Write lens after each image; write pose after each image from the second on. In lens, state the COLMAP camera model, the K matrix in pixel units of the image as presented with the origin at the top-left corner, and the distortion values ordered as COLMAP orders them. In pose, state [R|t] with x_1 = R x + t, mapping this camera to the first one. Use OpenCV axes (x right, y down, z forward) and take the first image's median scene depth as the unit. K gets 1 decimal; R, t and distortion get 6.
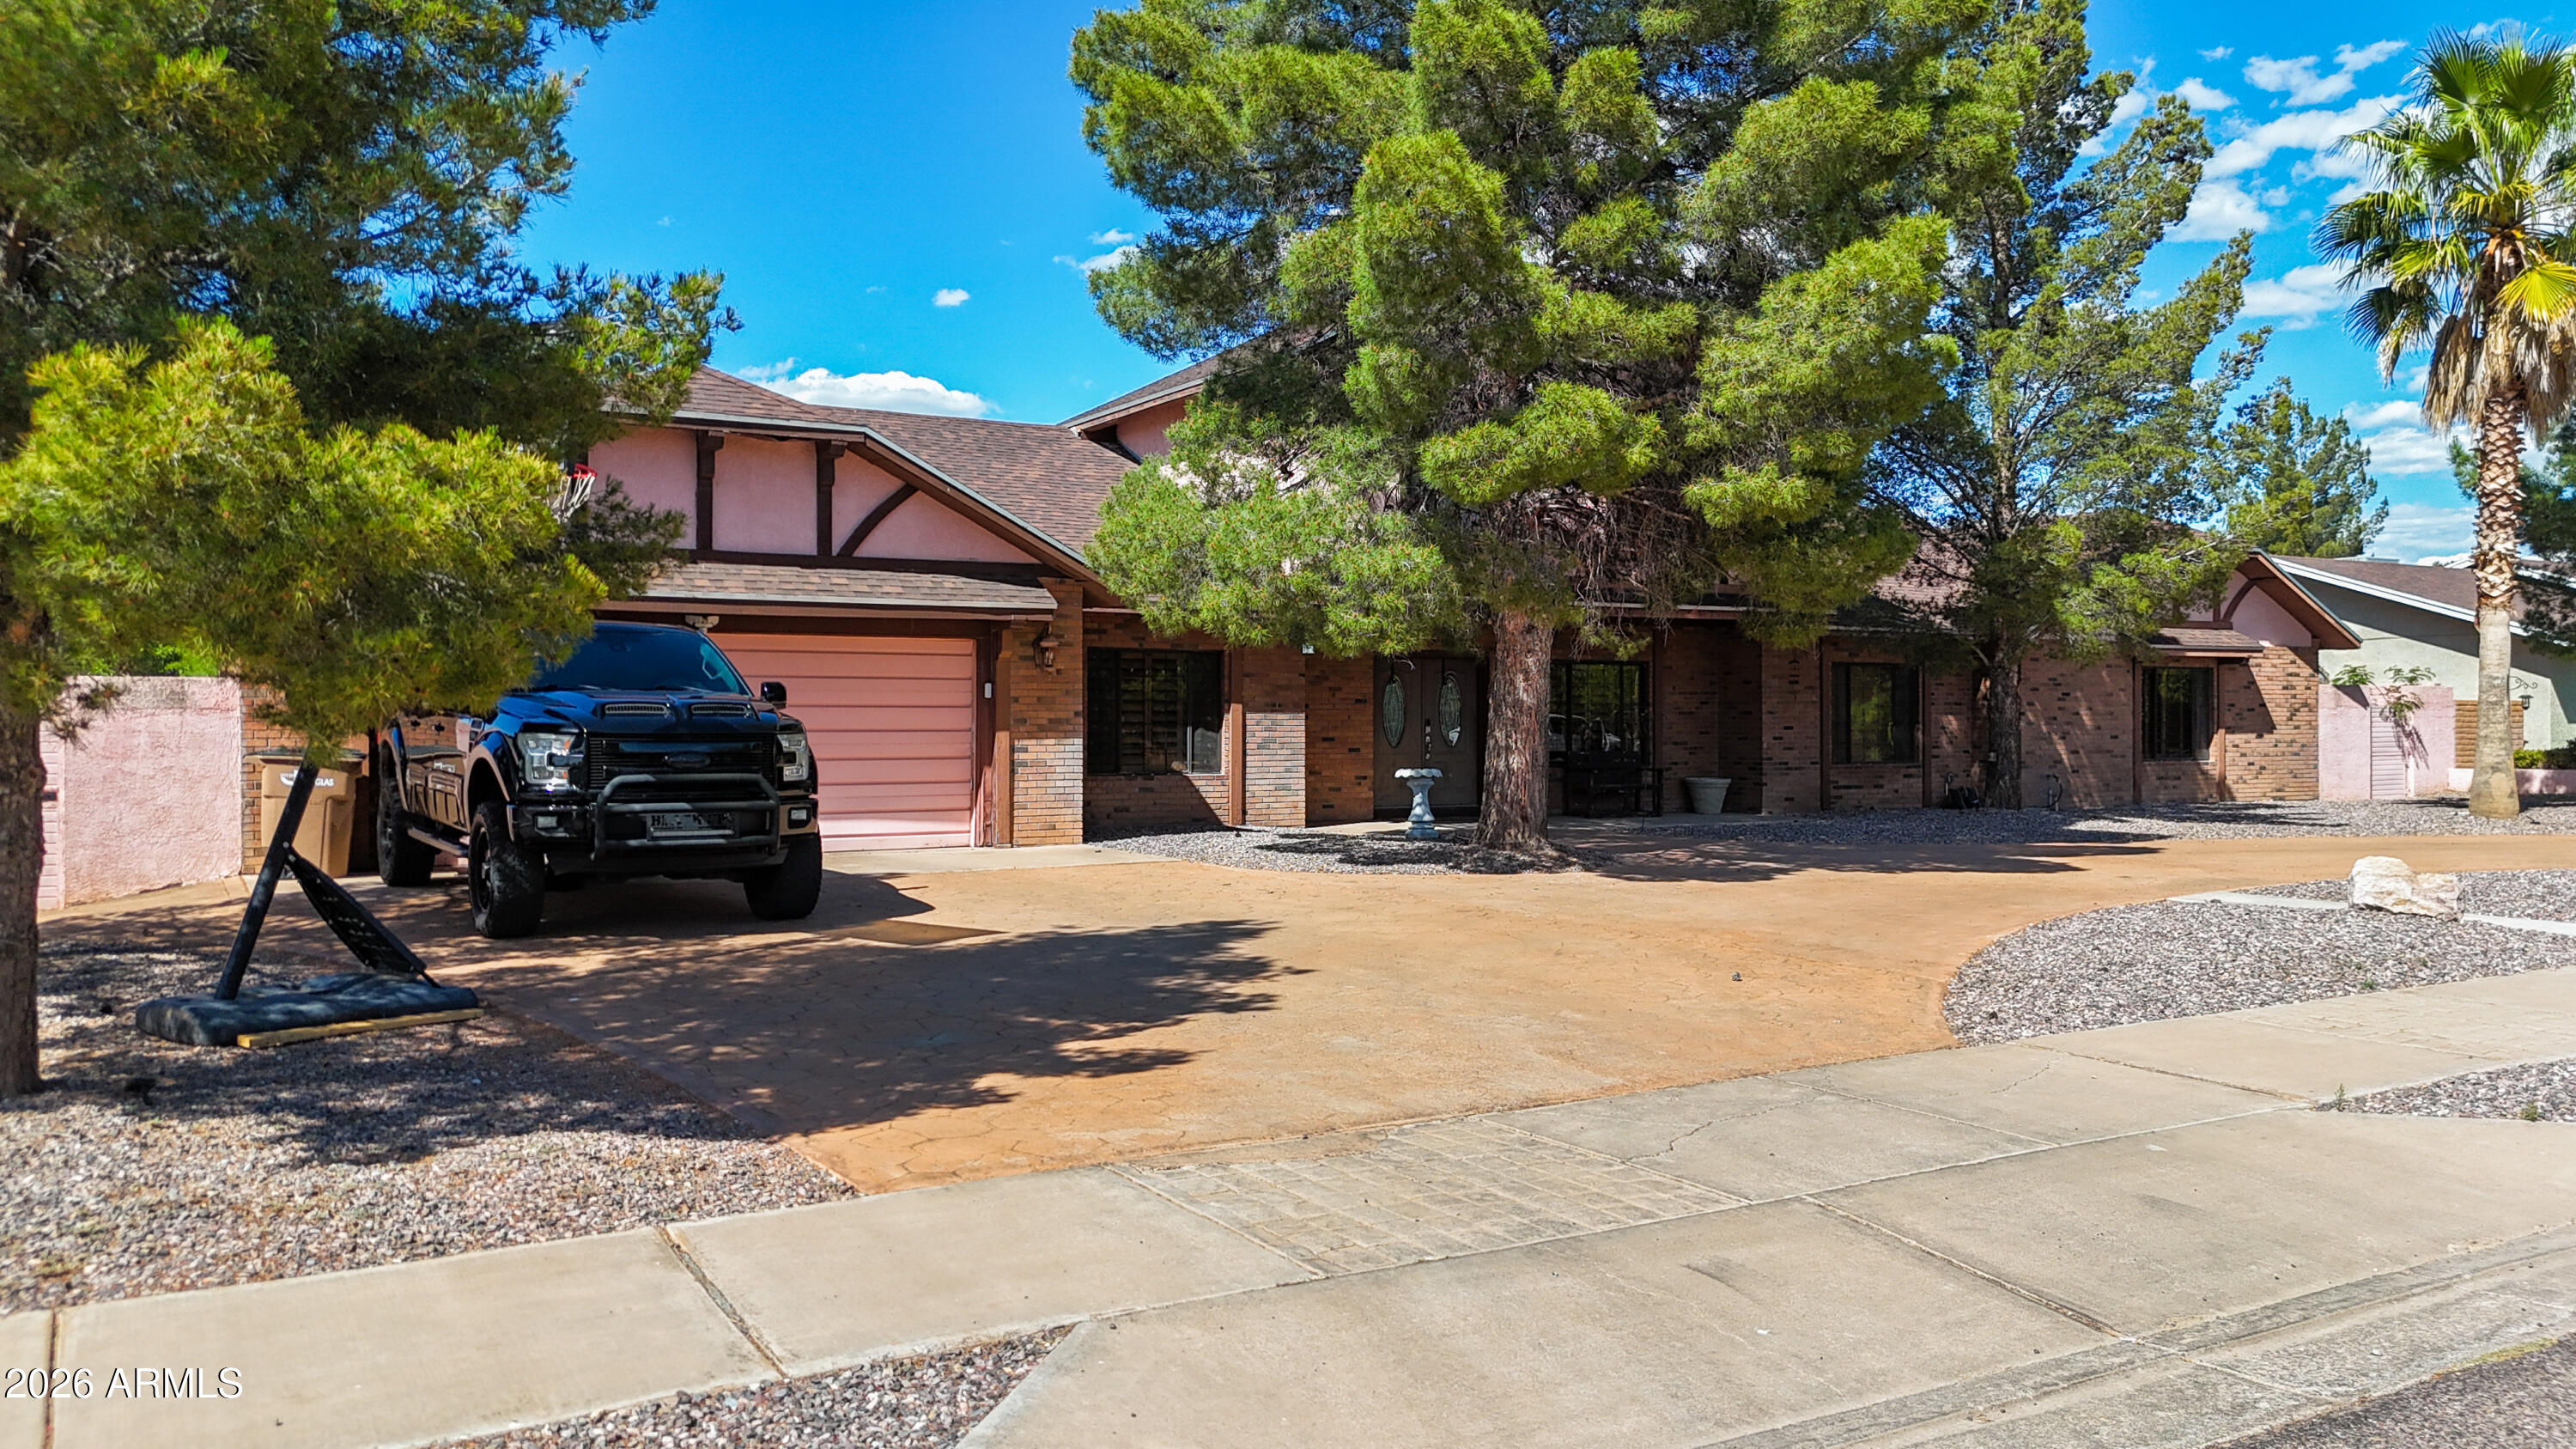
lens RADIAL K [[1904.6, 0, 1288.0], [0, 1904.6, 724.5], [0, 0, 1]] dist [0.065003, -0.073267]
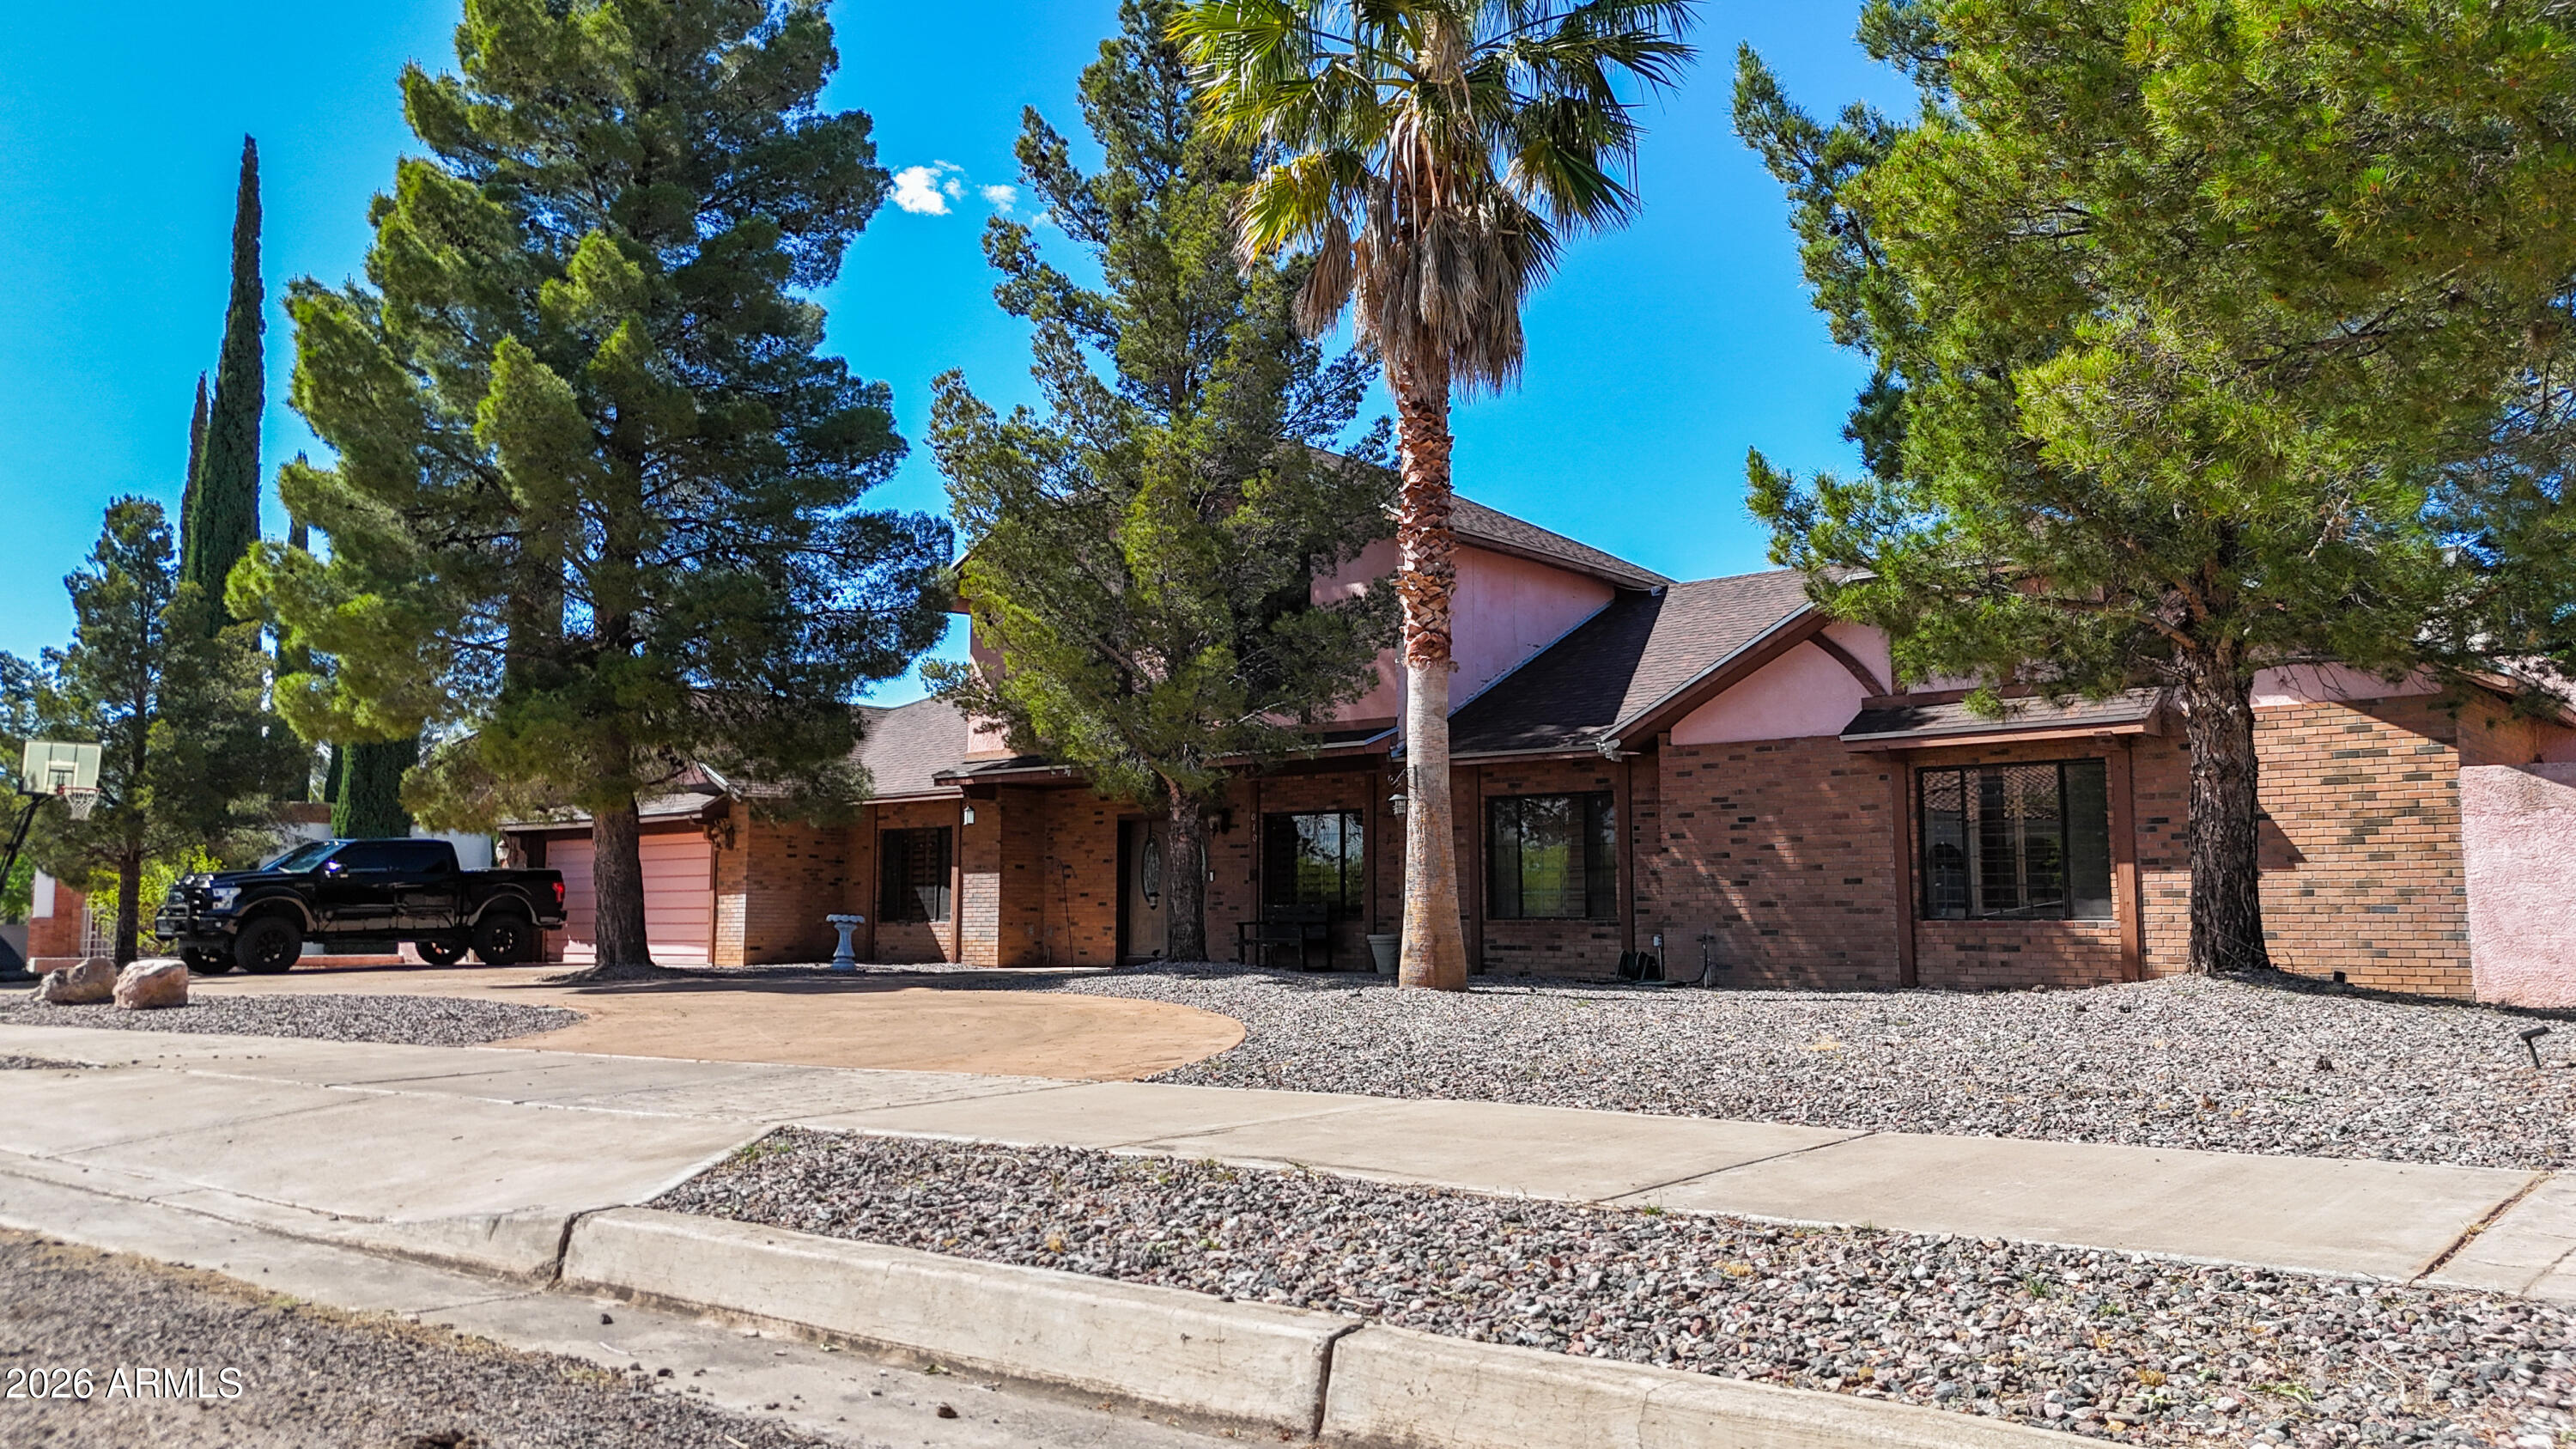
lens RADIAL K [[1904.6, 0, 1288.0], [0, 1904.6, 724.5], [0, 0, 1]] dist [0.065003, -0.073267]
pose [[0.335513, -0.097276, -0.937000, 1.217220], [0.001982, 0.994725, -0.102559, 0.024916], [0.942033, 0.032553, 0.333936, 0.747696]]
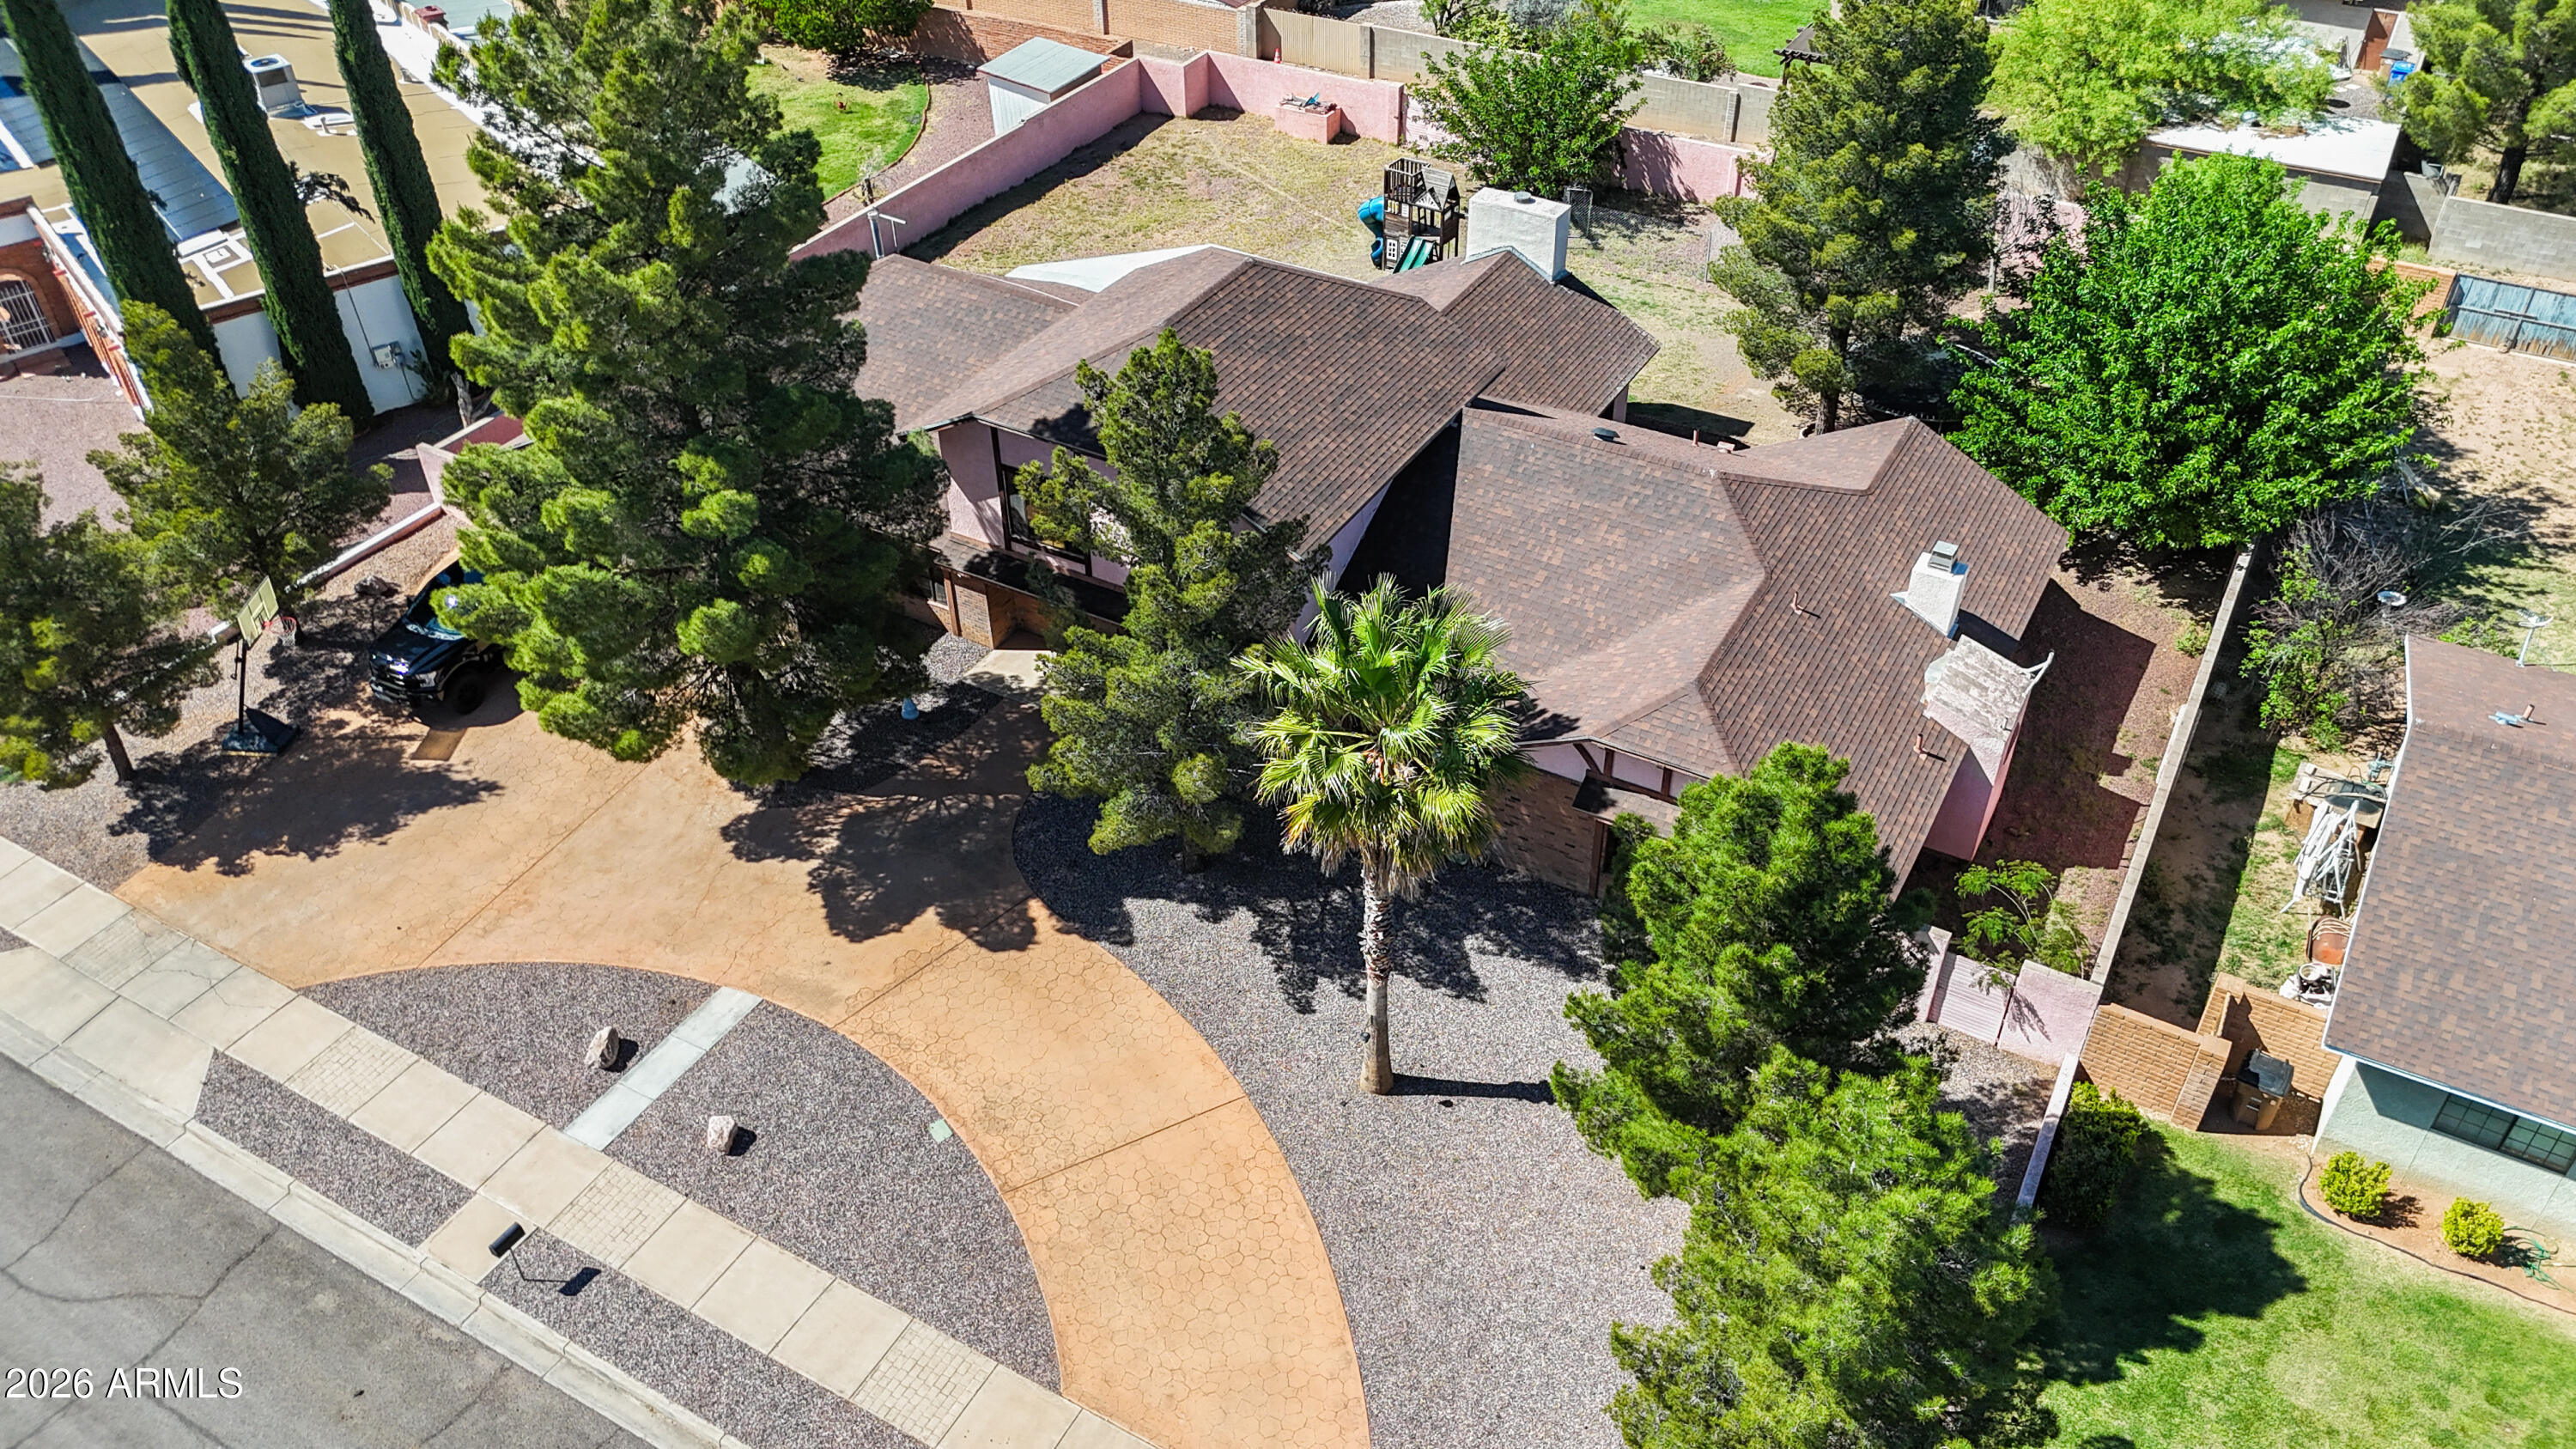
lens RADIAL K [[1904.6, 0, 1288.0], [0, 1904.6, 724.5], [0, 0, 1]] dist [0.065003, -0.073267]
pose [[0.499873, 0.541721, -0.675770, 1.364224], [0.012681, 0.775585, 0.631116, -0.986447], [0.866006, -0.324048, 0.380824, 0.528420]]
